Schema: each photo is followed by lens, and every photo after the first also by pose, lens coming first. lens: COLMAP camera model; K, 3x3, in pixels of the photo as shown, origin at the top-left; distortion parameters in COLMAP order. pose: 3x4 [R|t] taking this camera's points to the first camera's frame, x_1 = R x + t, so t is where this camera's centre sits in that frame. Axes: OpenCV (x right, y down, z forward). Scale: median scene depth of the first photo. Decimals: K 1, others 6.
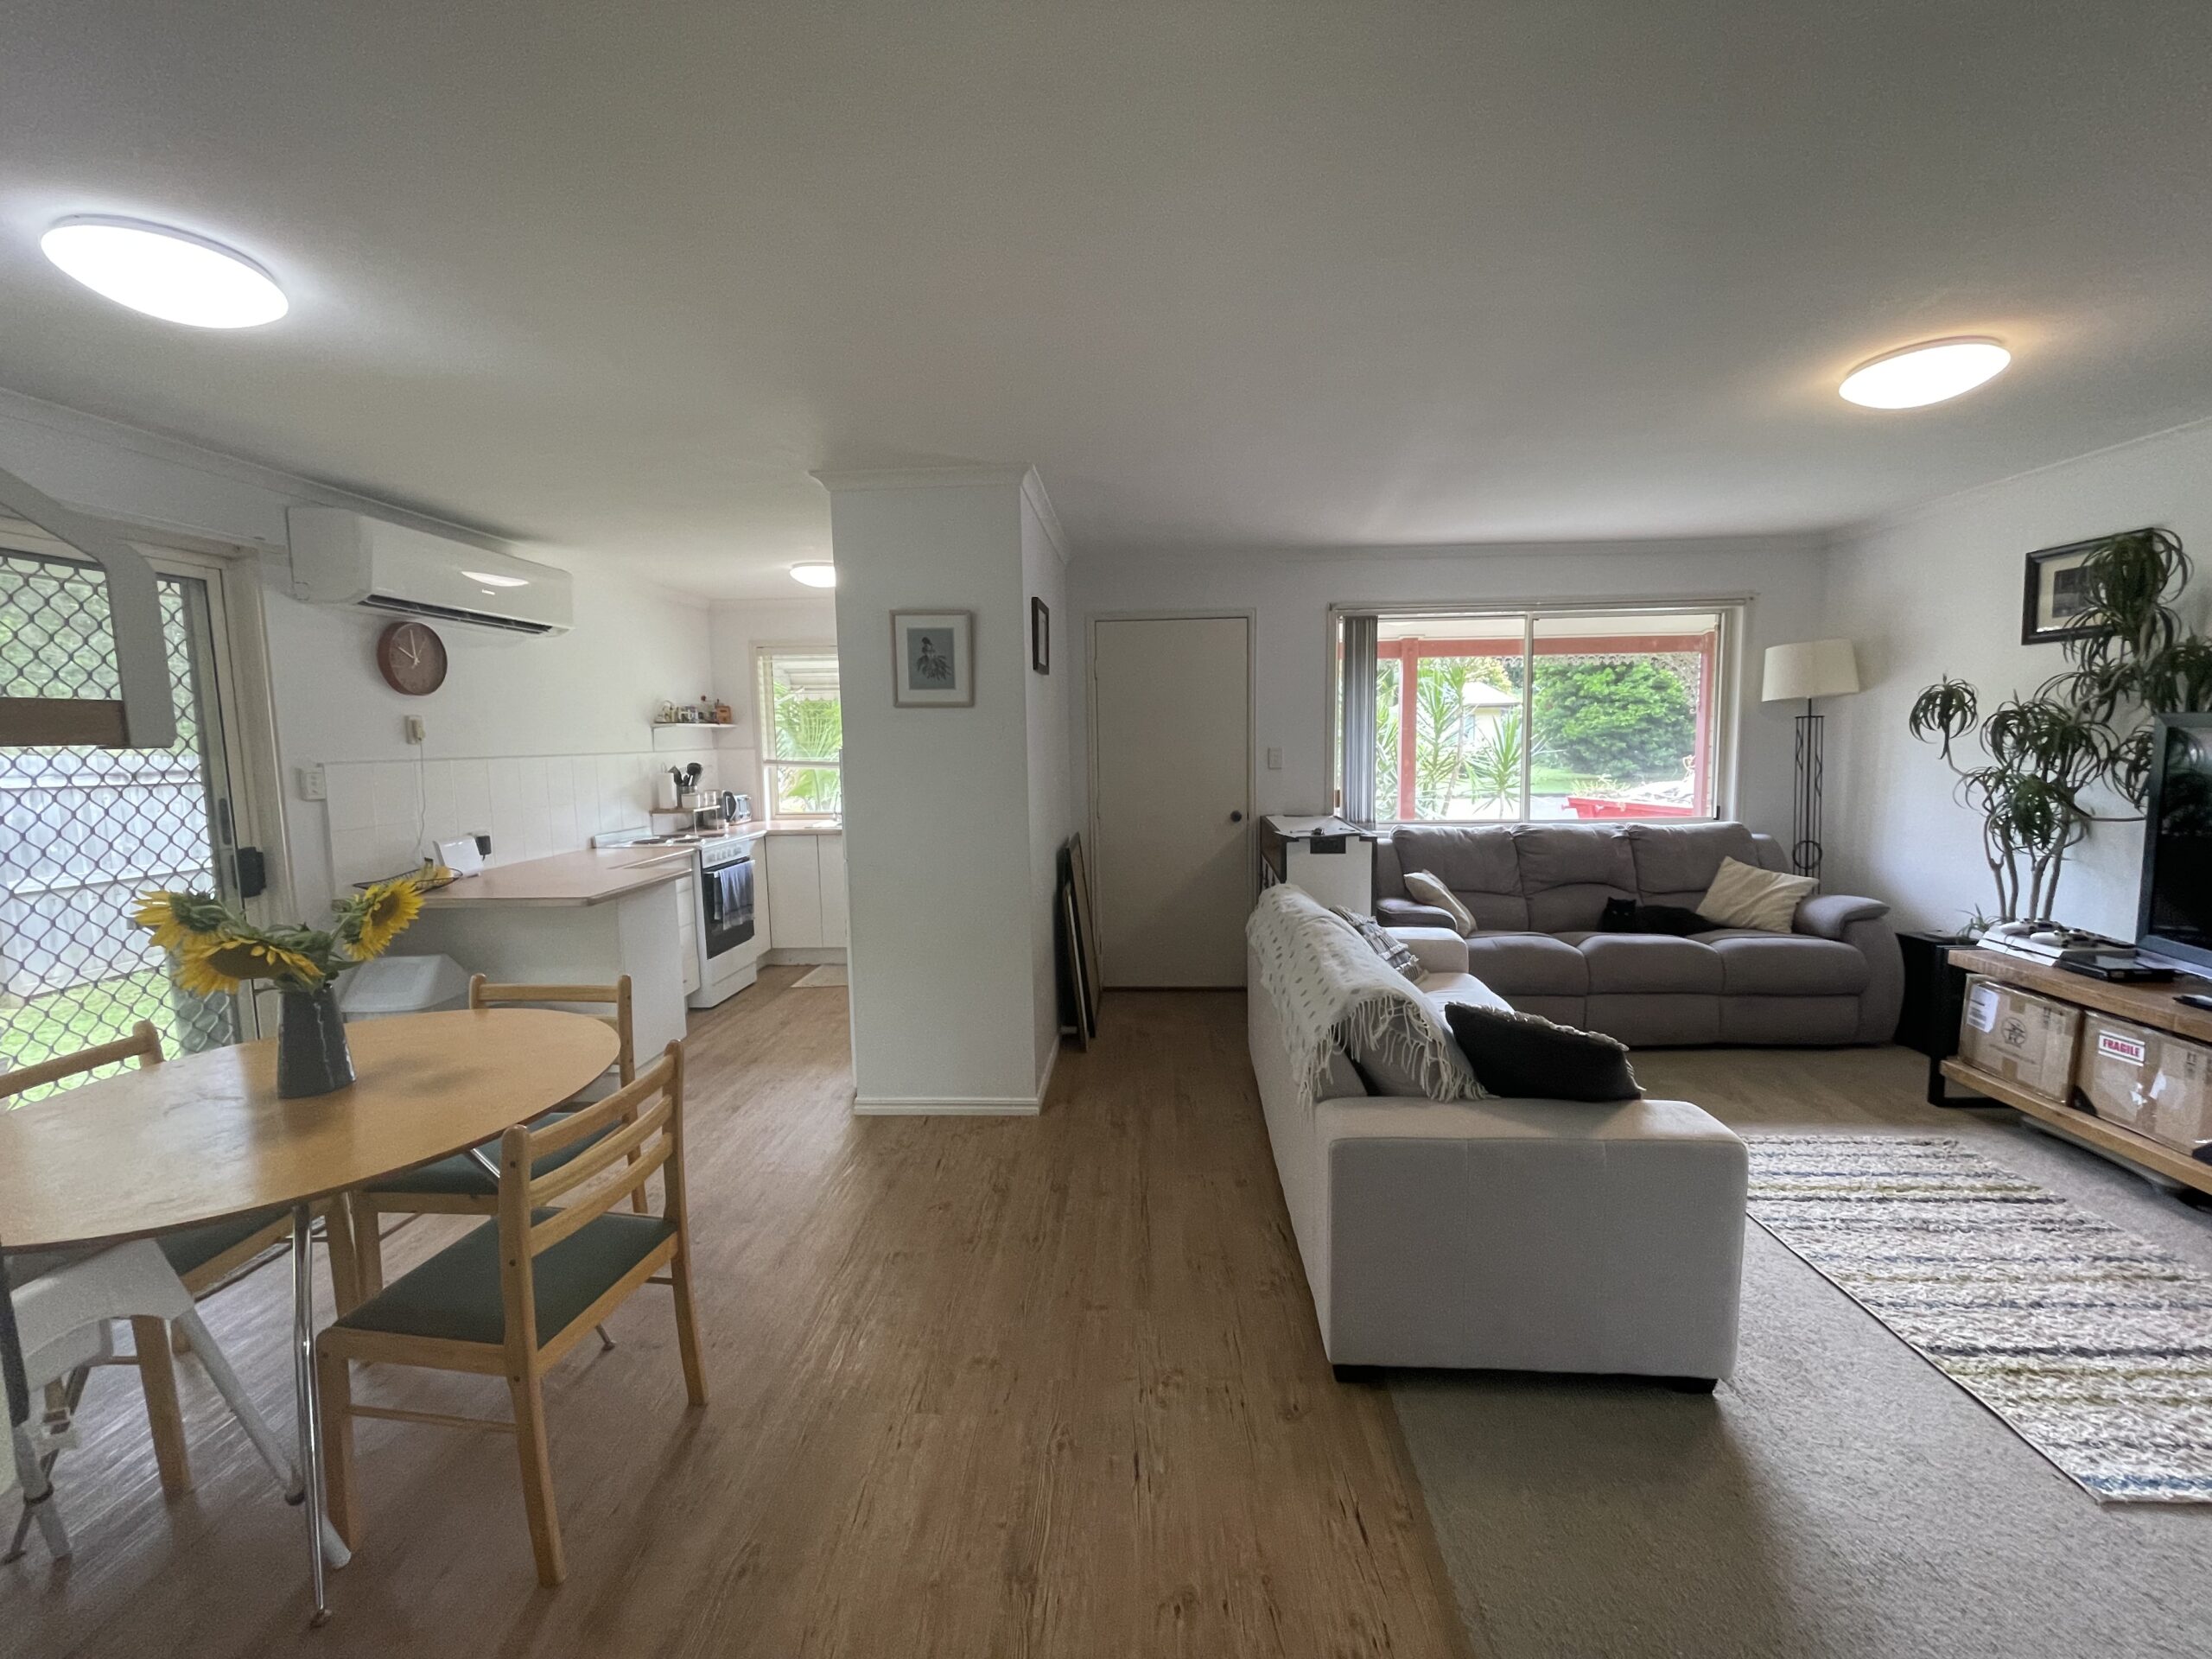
lens RADIAL K [[892.4, 0, 1104.4], [0, 892.4, 819.7], [0, 0, 1]] dist [0.002528, 0.000002]
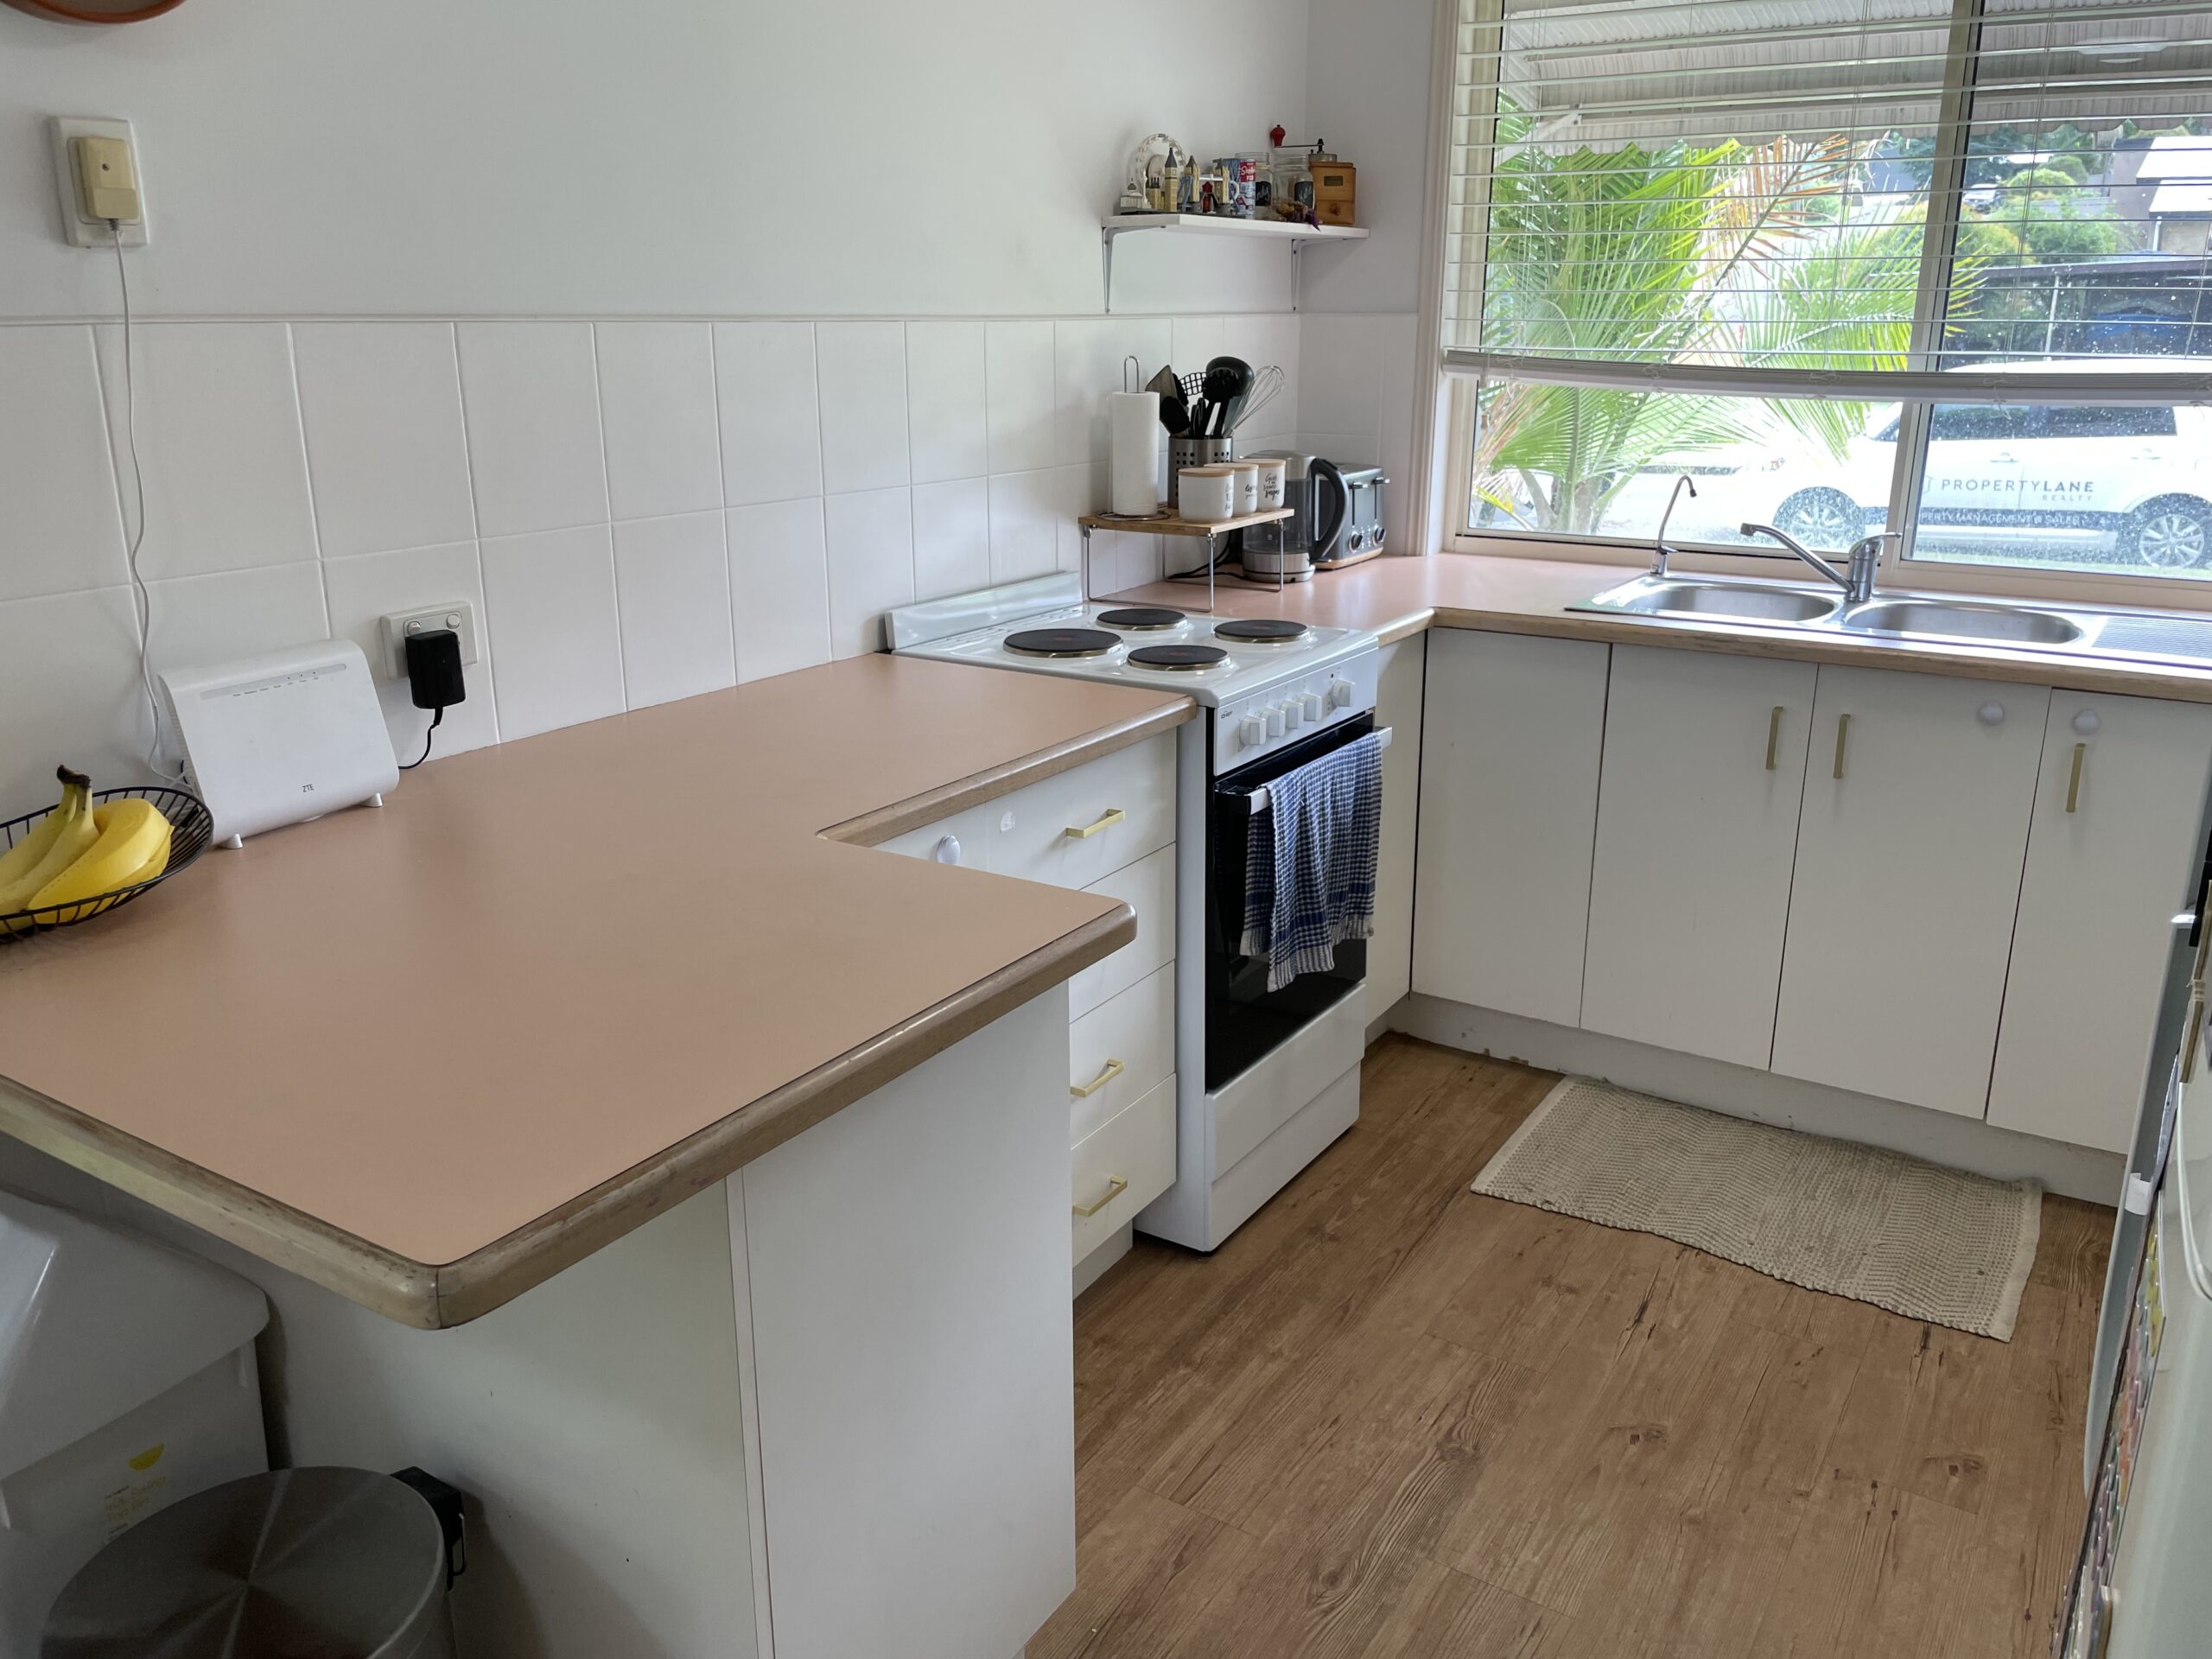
lens RADIAL K [[1721.1, 0, 1109.8], [0, 1721.1, 823.1], [0, 0, 1]] dist [0.045727, -0.002776]
pose [[0.870853, 0.161598, -0.464221, -0.207357], [-0.063940, 0.973632, 0.218979, -0.037304], [0.487367, -0.161016, 0.858223, 0.475511]]
